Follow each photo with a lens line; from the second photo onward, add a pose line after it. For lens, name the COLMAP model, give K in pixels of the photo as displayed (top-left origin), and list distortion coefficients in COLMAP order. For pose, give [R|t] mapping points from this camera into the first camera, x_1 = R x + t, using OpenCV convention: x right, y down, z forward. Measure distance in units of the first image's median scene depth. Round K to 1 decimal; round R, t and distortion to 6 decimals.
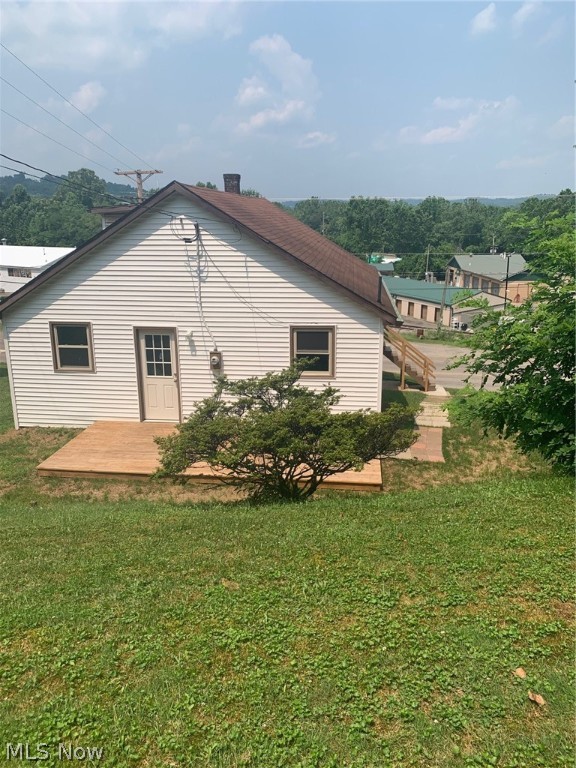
lens RADIAL K [[596.7, 0, 285.5], [0, 596.7, 399.9], [0, 0, 1]] dist [-0.001217, -0.003002]
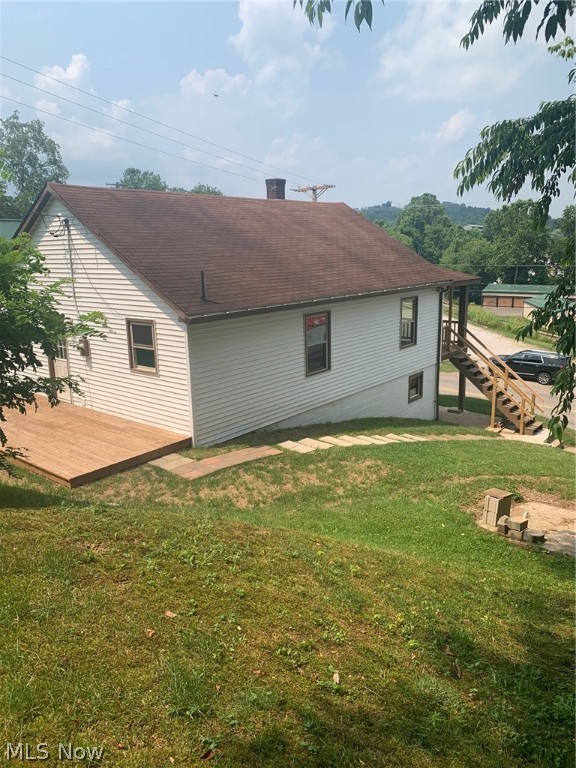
lens RADIAL K [[603.0, 0, 288.0], [0, 603.0, 384.0], [0, 0, 1]] dist [0.018872, -0.014683]
pose [[0.836559, 0.112088, -0.536289, 0.755563], [-0.147559, 0.988774, -0.023517, -0.029831], [0.527633, 0.098807, 0.843707, 0.286425]]
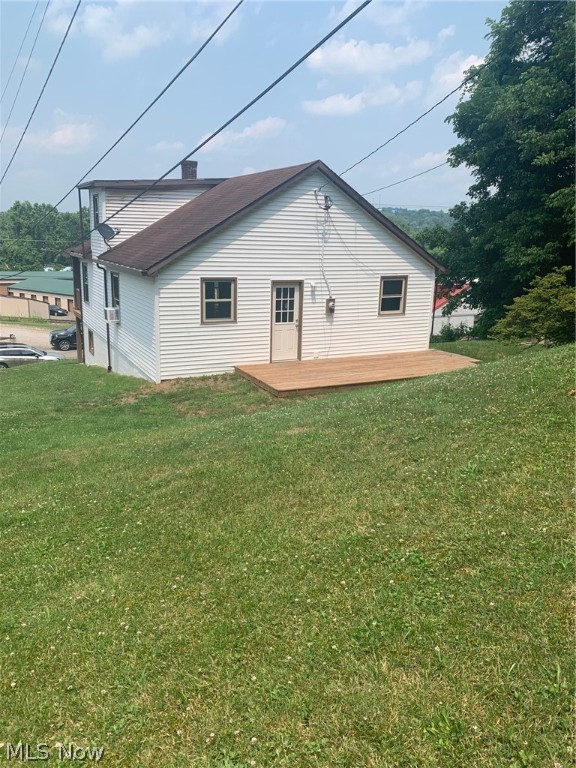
lens RADIAL K [[602.9, 0, 288.0], [0, 602.9, 384.0], [0, 0, 1]] dist [0.095864, -0.005957]
pose [[0.834580, -0.107523, 0.540292, -0.886613], [0.136572, 0.990534, -0.013836, 0.101199], [-0.533690, 0.085336, 0.841364, -0.012650]]
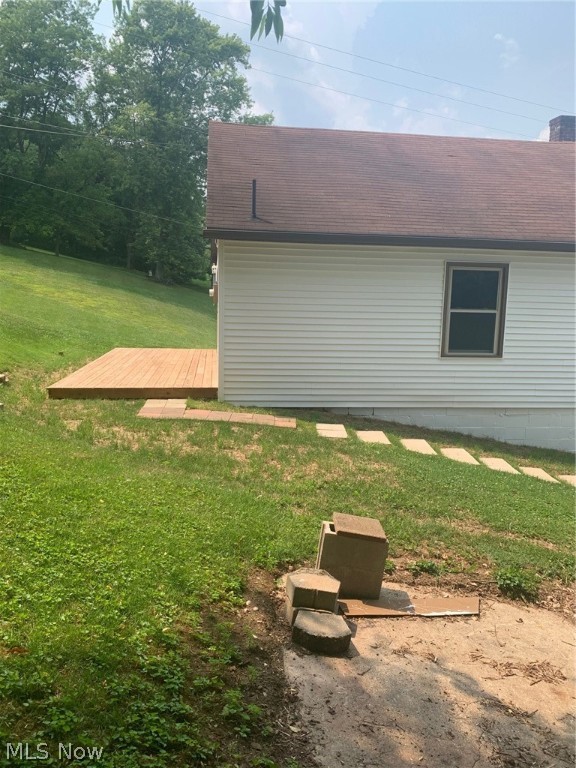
lens RADIAL K [[603.0, 0, 288.0], [0, 603.0, 384.0], [0, 0, 1]] dist [0.018872, -0.014683]
pose [[0.226790, 0.158229, -0.961005, 0.872720], [-0.318471, 0.944520, 0.080359, -0.040151], [0.920404, 0.287827, 0.264599, 0.856161]]
